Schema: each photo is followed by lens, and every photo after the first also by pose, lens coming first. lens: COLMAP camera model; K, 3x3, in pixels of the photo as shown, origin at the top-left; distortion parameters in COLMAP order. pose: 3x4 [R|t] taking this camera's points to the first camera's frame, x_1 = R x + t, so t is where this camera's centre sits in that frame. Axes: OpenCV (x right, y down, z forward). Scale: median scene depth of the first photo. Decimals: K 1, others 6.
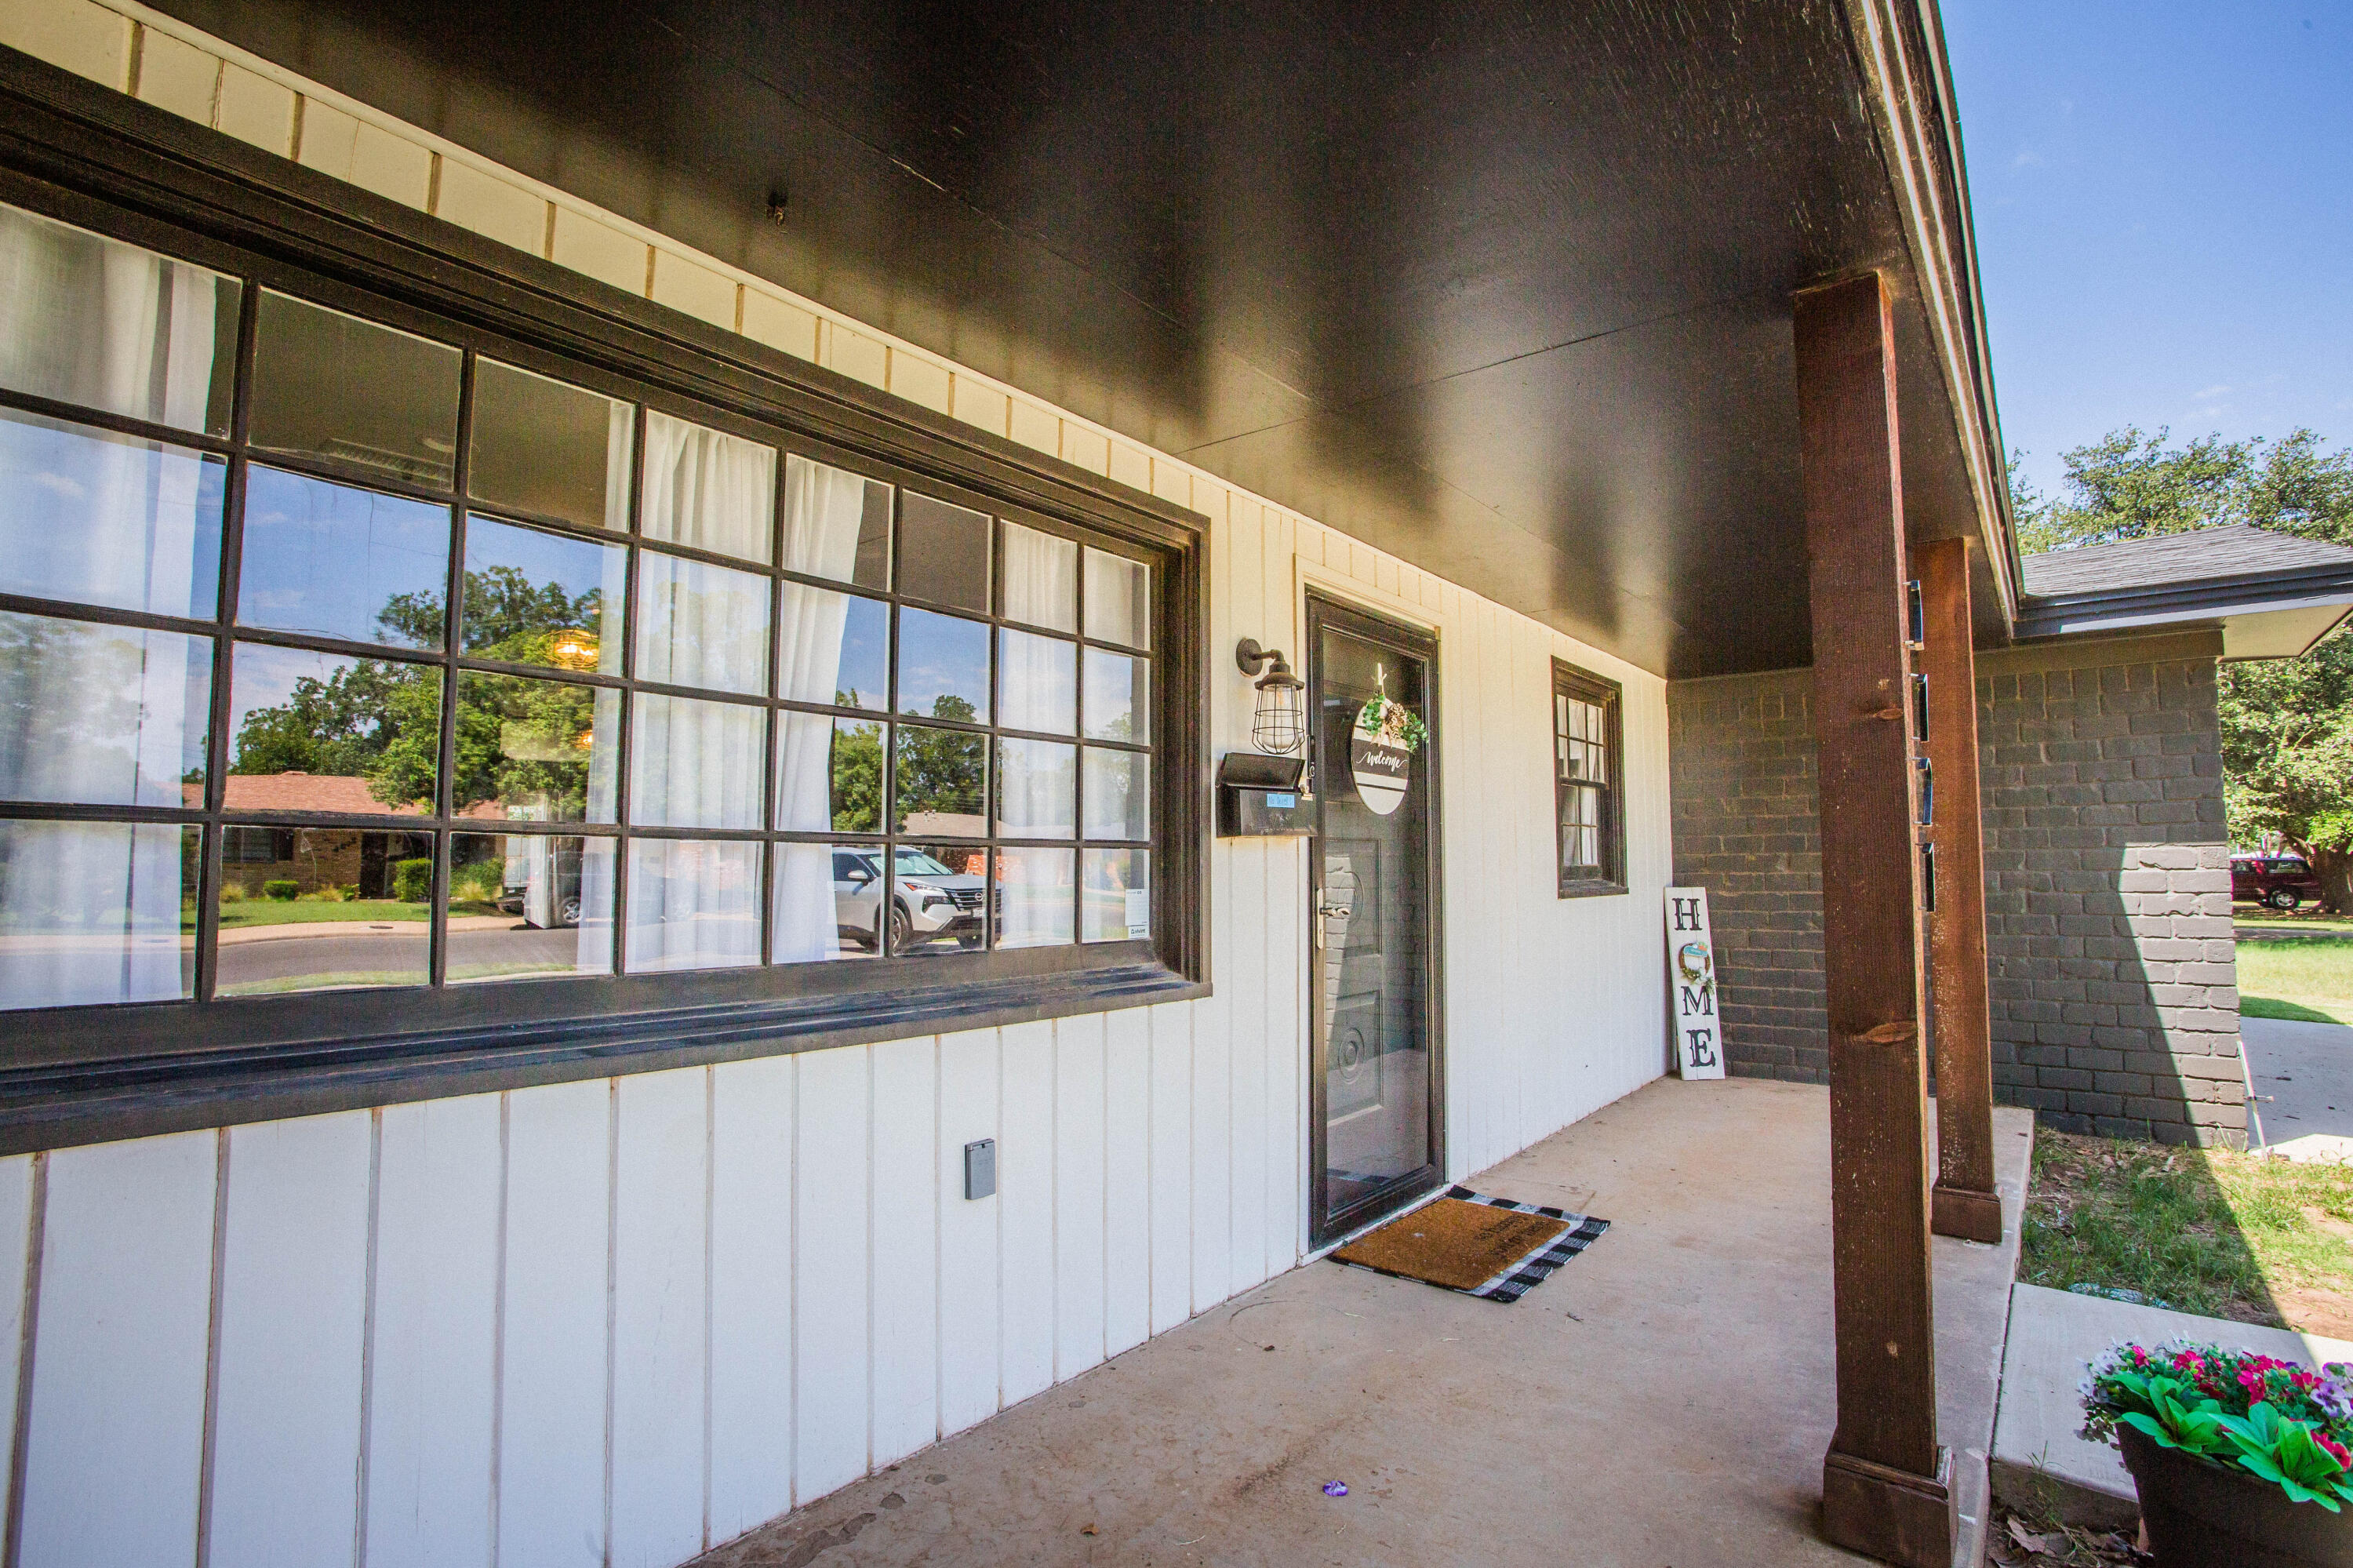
lens RADIAL K [[1142.8, 0, 1176.5], [0, 1142.8, 784.0], [0, 0, 1]] dist [-0.077959, 0.042447]
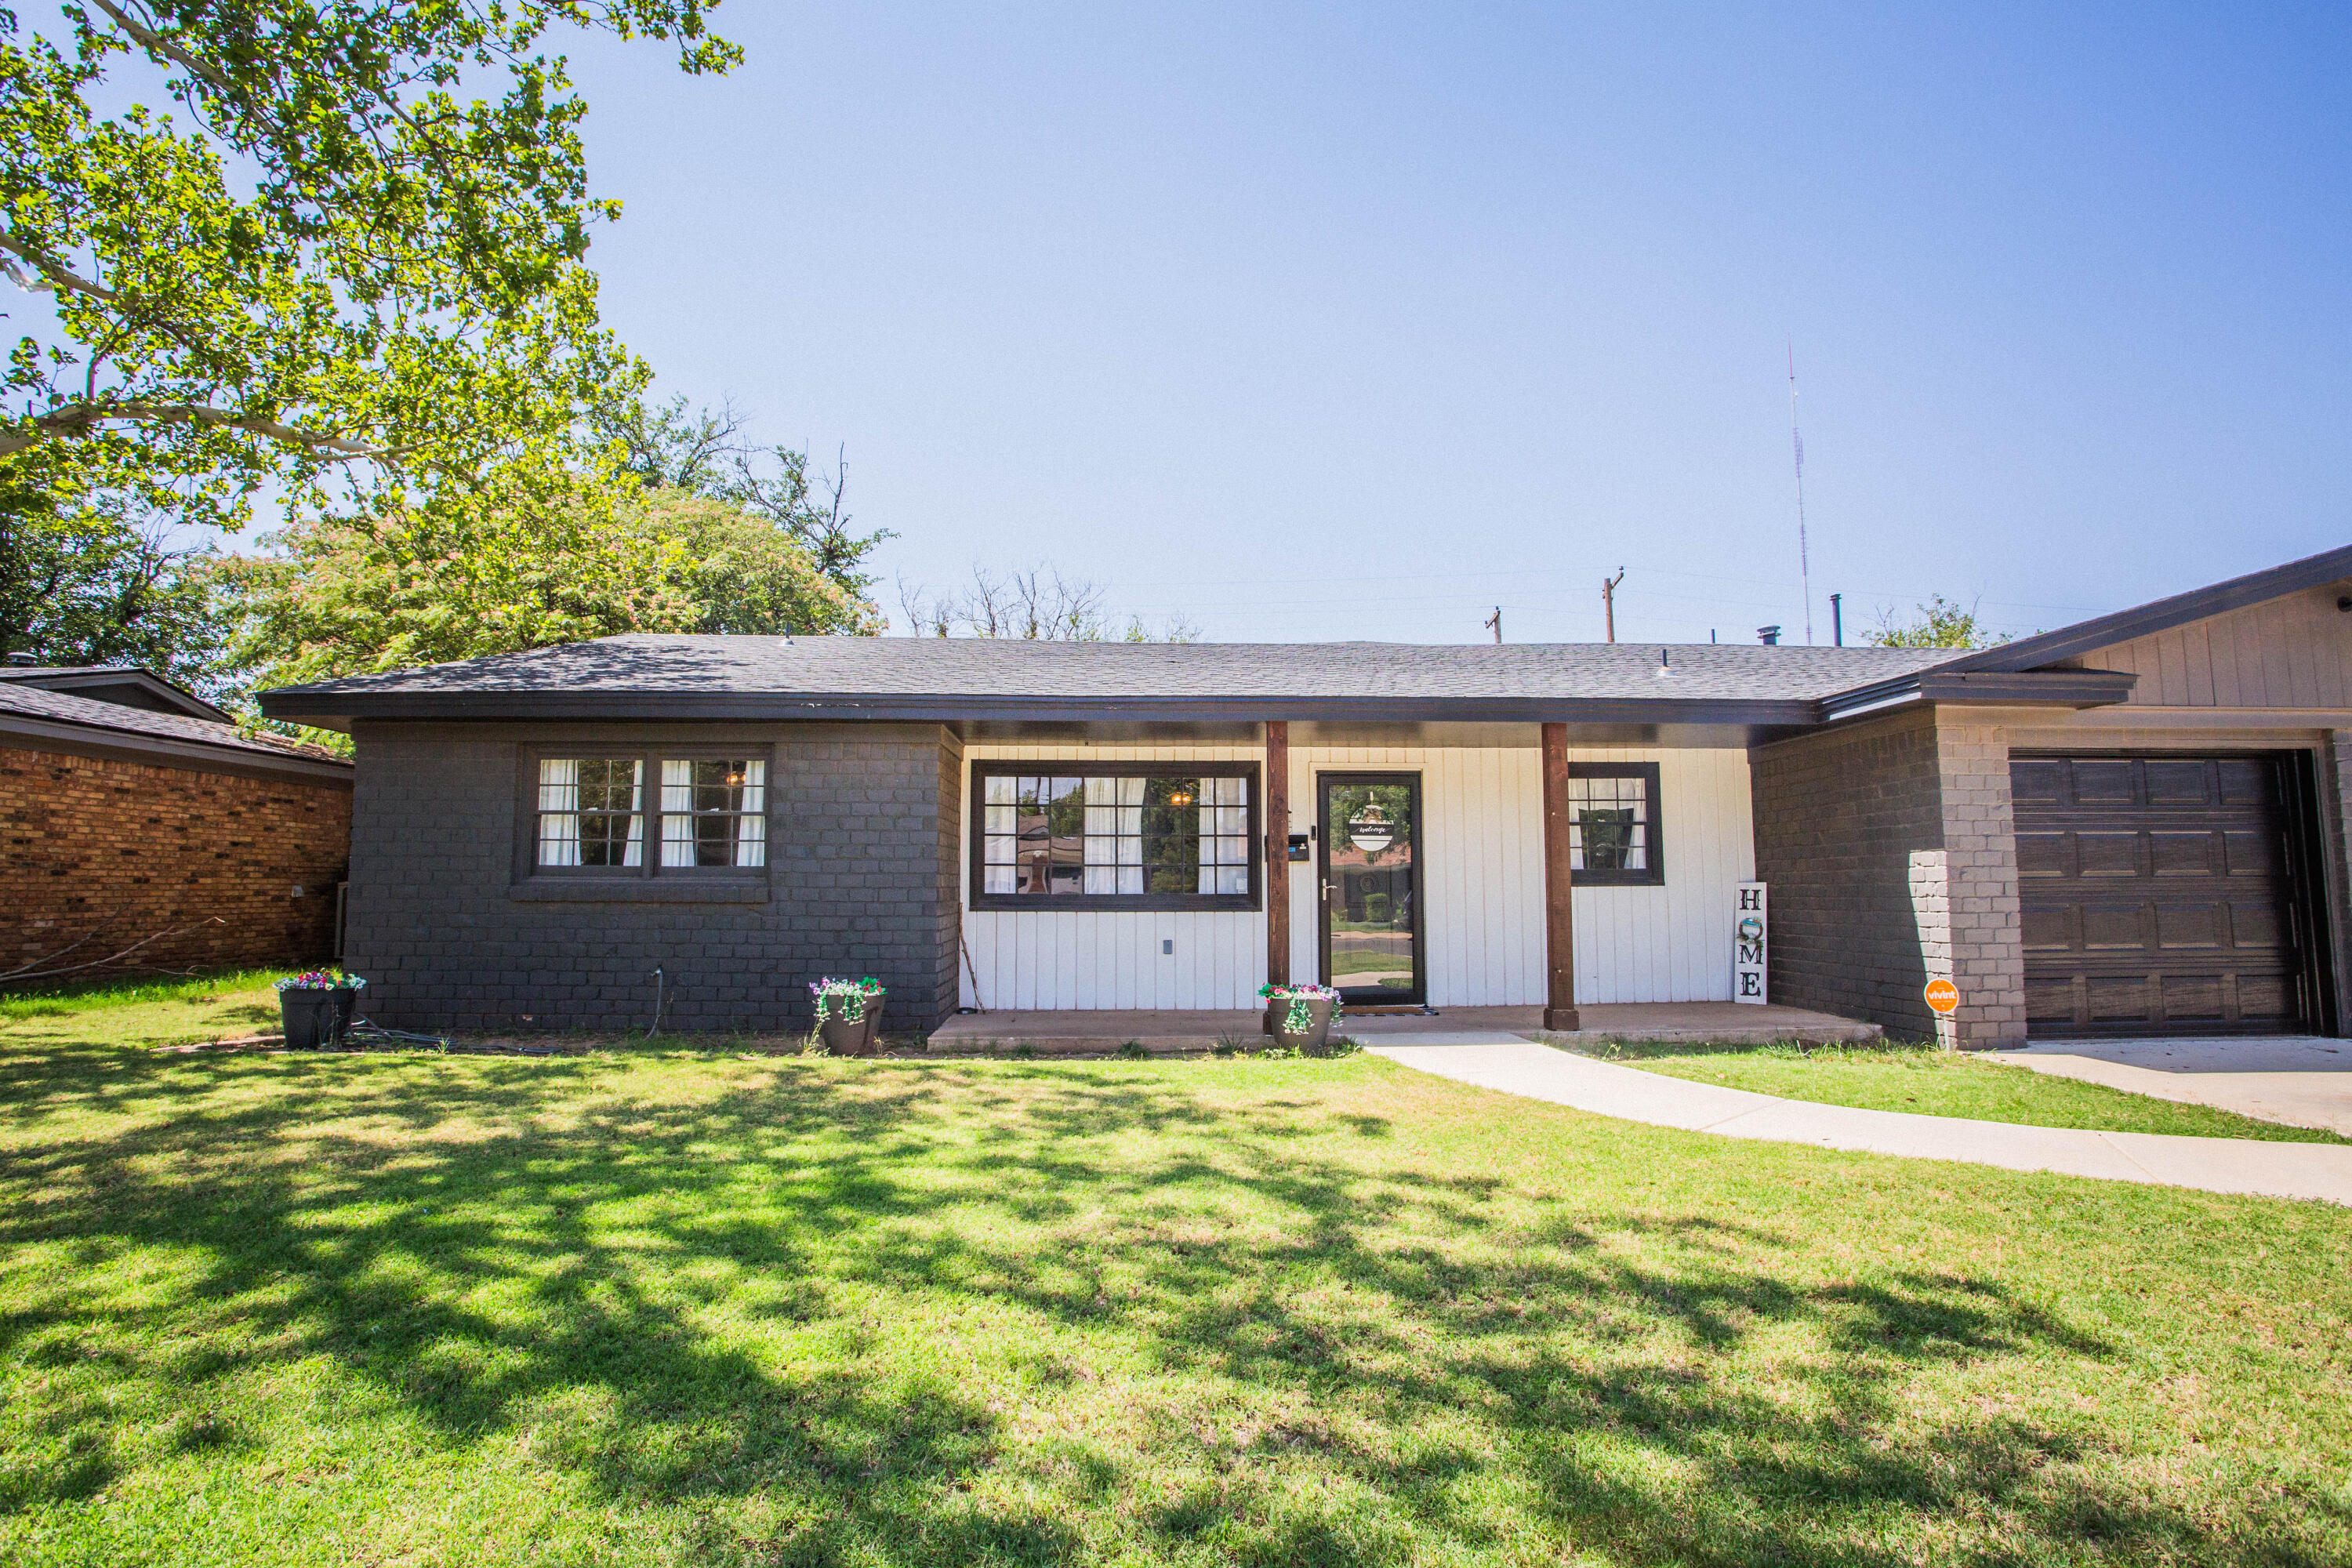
lens RADIAL K [[1143.4, 0, 1176.0], [0, 1143.4, 784.0], [0, 0, 1]] dist [-0.076044, 0.035157]
pose [[0.662553, -0.070426, -0.745697, 1.135208], [0.056940, 0.997425, -0.043609, -0.023003], [0.746848, -0.013567, 0.664857, -0.652387]]
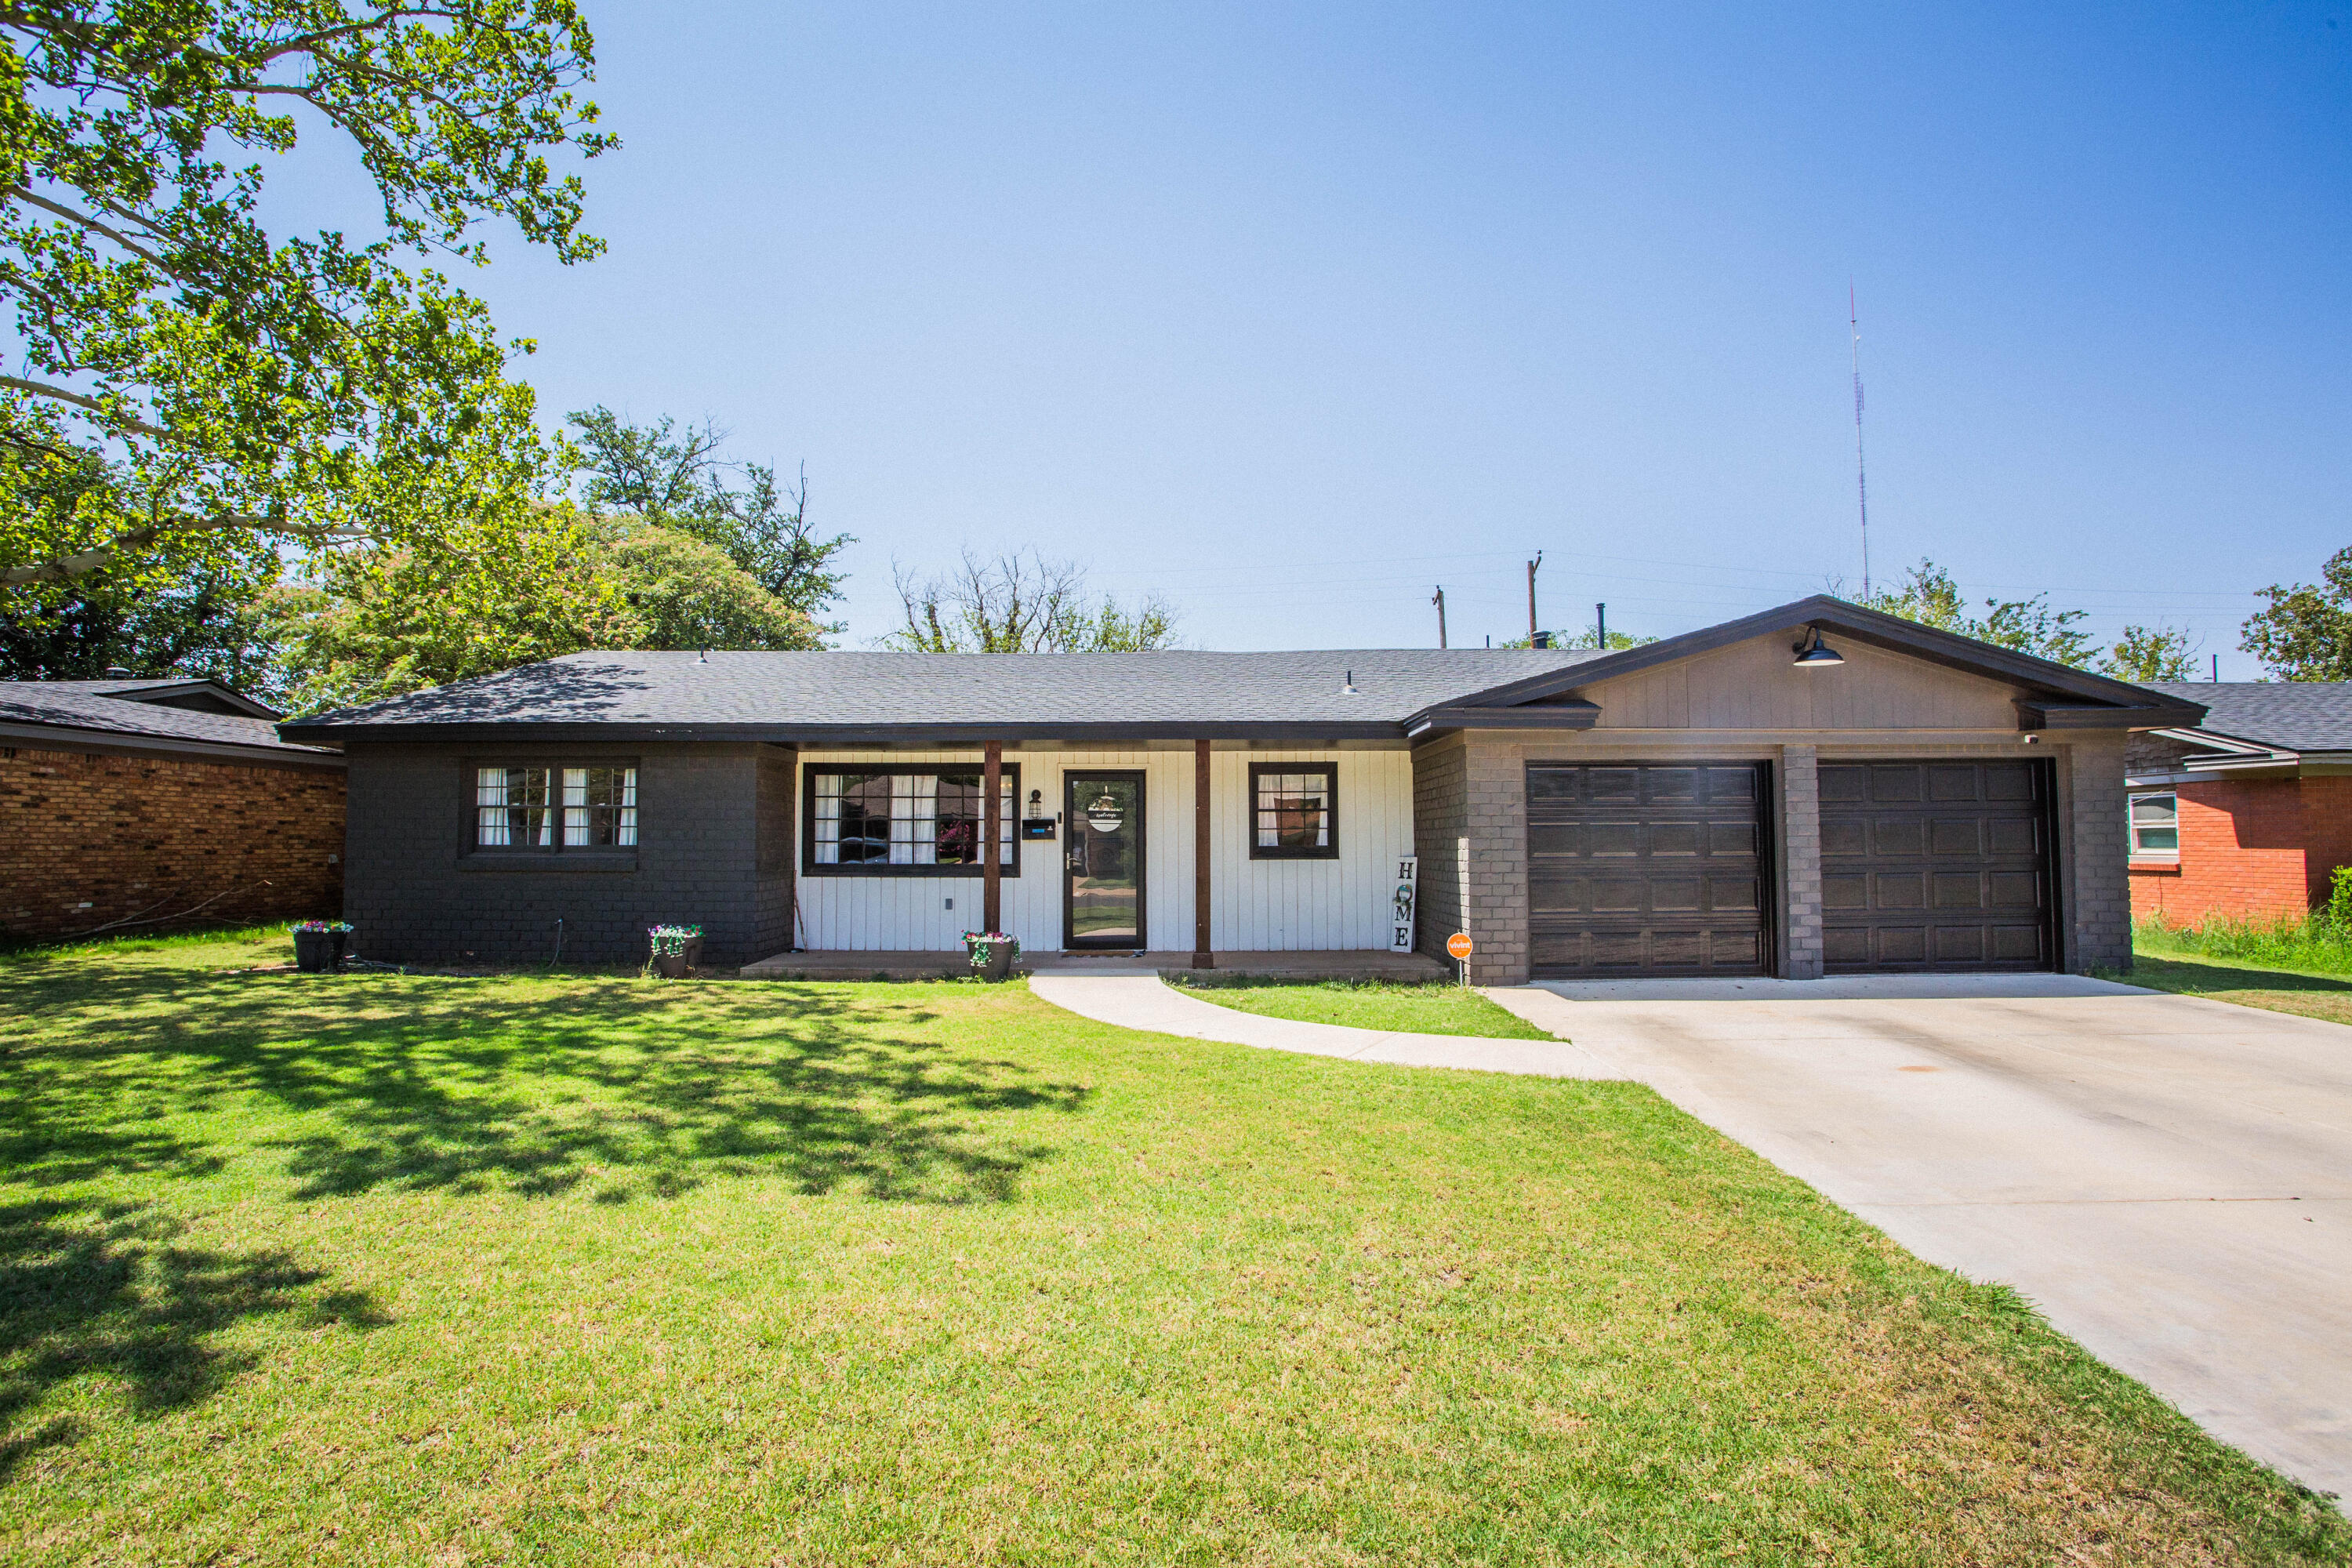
lens RADIAL K [[1142.2, 0, 1176.0], [0, 1142.2, 784.0], [0, 0, 1]] dist [-0.077959, 0.042447]
pose [[0.625044, -0.042584, -0.779427, 1.828007], [0.059106, 0.998226, -0.007139, -0.047955], [0.778349, -0.041607, 0.626452, -0.586549]]
